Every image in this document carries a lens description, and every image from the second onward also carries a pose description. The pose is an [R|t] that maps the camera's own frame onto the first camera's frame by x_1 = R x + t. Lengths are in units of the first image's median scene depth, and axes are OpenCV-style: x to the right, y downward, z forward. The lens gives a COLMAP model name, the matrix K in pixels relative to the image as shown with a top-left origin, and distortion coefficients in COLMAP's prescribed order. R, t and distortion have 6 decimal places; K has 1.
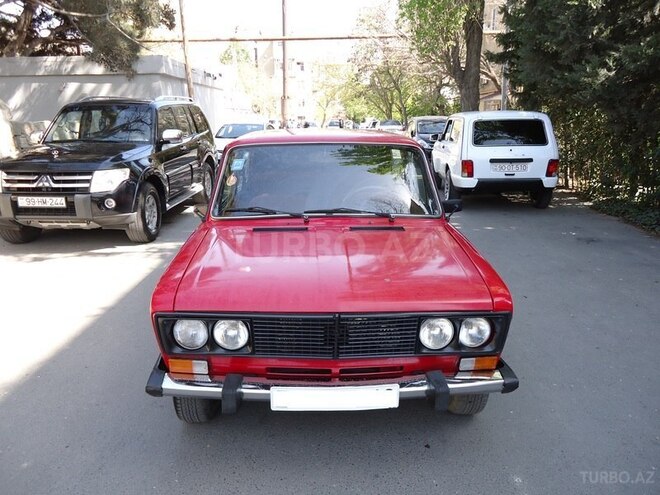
lens RADIAL K [[502.8, 0, 330.3], [0, 502.8, 246.9], [0, 0, 1]] dist [-0.003250, 0.000271]
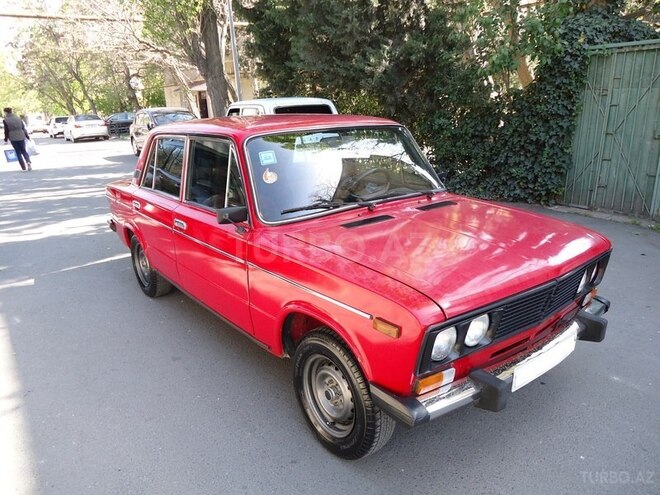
lens RADIAL K [[502.8, 0, 330.0], [0, 502.8, 248.7], [0, 0, 1]] dist [-0.003250, 0.000271]
pose [[0.794438, -0.188480, 0.577358, -0.312399], [0.178657, 0.981091, 0.074450, -0.029961], [-0.580473, 0.044003, 0.813089, 0.135326]]
